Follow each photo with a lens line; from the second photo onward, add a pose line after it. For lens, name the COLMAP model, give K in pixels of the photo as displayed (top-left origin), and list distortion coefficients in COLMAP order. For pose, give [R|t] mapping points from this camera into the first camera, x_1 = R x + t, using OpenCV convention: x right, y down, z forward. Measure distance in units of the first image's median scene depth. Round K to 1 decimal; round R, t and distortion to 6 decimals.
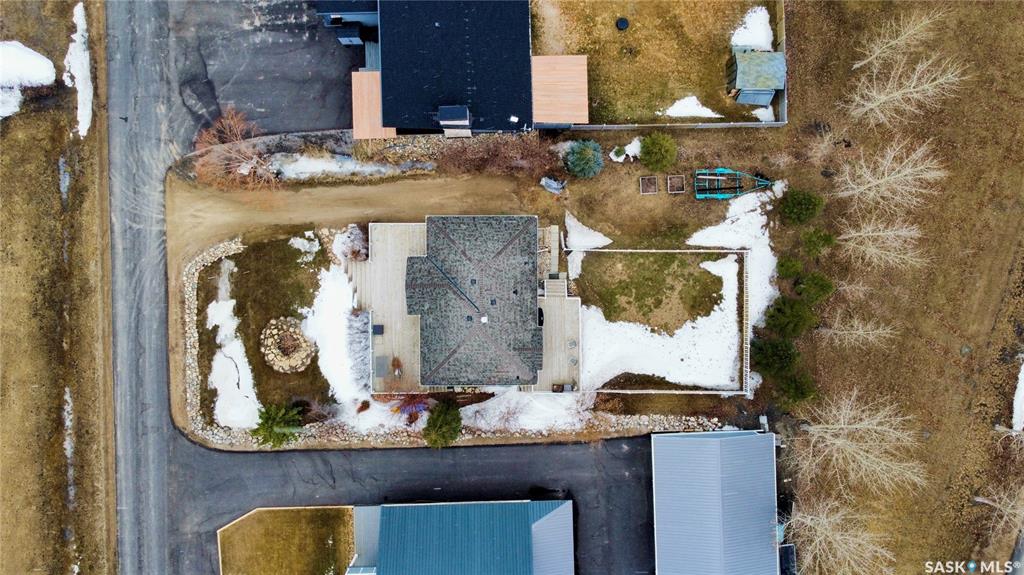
lens RADIAL K [[774.8, 0, 512.0], [0, 774.8, 287.5], [0, 0, 1]] dist [0.000361, -0.006797]
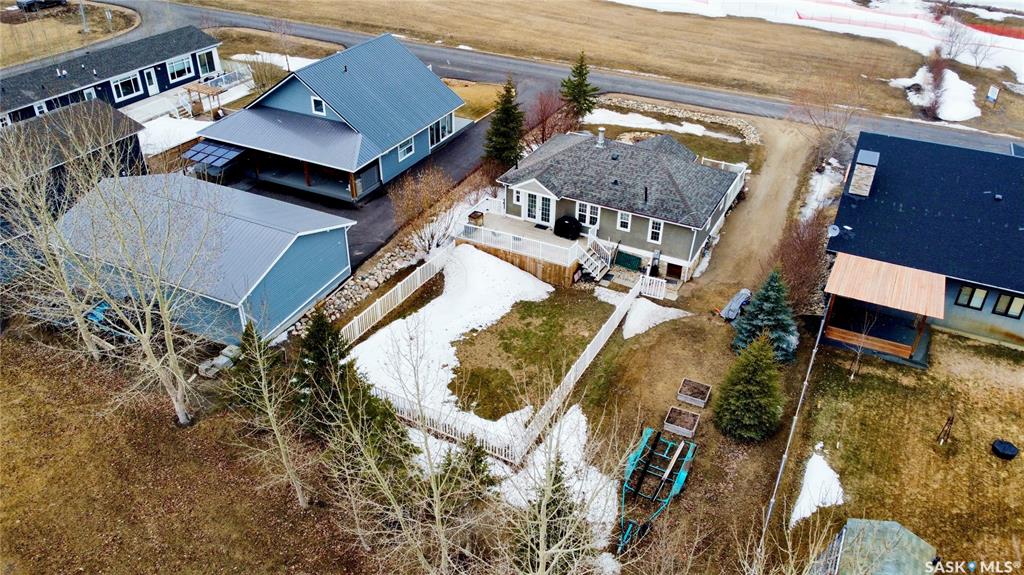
lens RADIAL K [[774.8, 0, 512.0], [0, 774.8, 287.5], [0, 0, 1]] dist [0.000361, -0.006797]
pose [[-0.465539, 0.465716, -0.752584, 0.642019], [-0.884821, -0.263270, 0.384422, -0.214022], [-0.019102, 0.844866, 0.534637, 0.622274]]
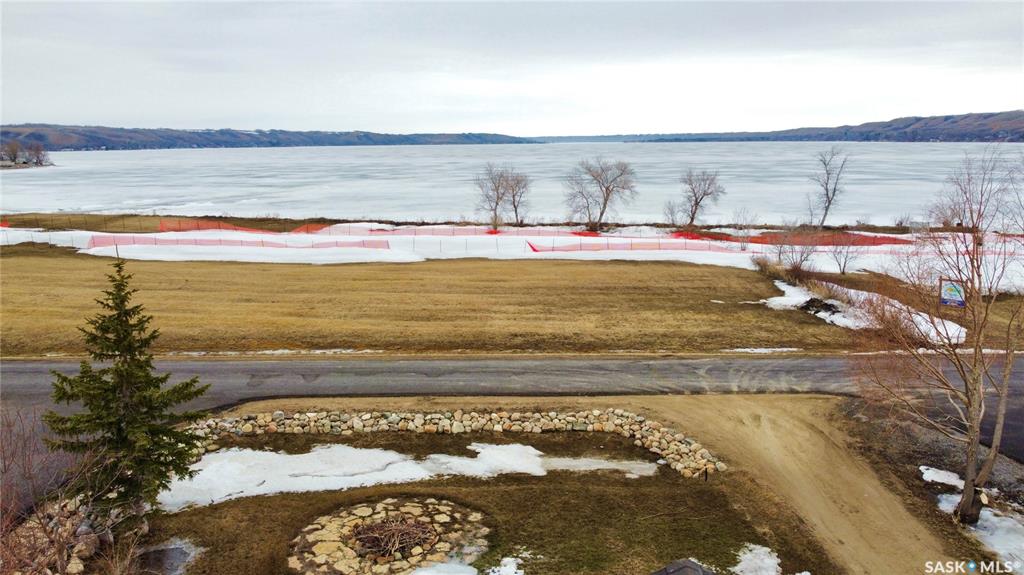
lens RADIAL K [[808.3, 0, 512.0], [0, 808.3, 287.5], [0, 0, 1]] dist [-0.000501, -0.001148]
pose [[-0.025238, 0.169234, -0.985253, -0.010529], [-0.999662, 0.001931, 0.025939, 0.021325], [0.006292, 0.985574, 0.169128, 0.856875]]
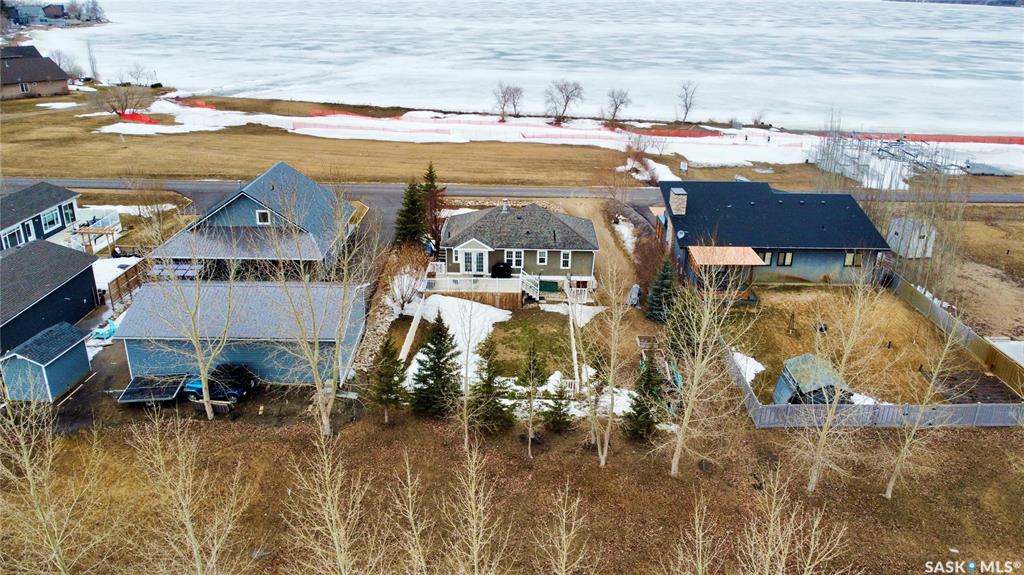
lens RADIAL K [[774.8, 0, 512.0], [0, 774.8, 287.5], [0, 0, 1]] dist [0.000361, -0.006797]
pose [[-0.023701, 0.356523, -0.933986, 0.974861], [-0.999579, -0.024116, 0.016160, 0.008366], [-0.016762, 0.933975, 0.356944, 0.631663]]
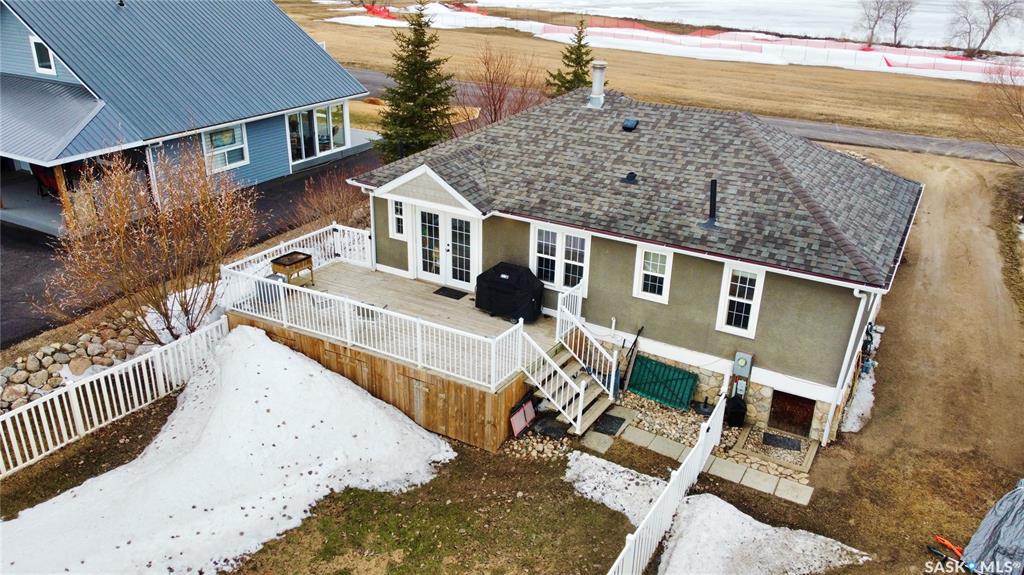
lens RADIAL K [[774.8, 0, 512.0], [0, 774.8, 287.5], [0, 0, 1]] dist [0.000361, -0.006797]
pose [[-0.503486, 0.327592, -0.799491, 0.265312], [-0.863525, -0.221604, 0.453009, -0.094216], [-0.028769, 0.918464, 0.394458, 0.852014]]
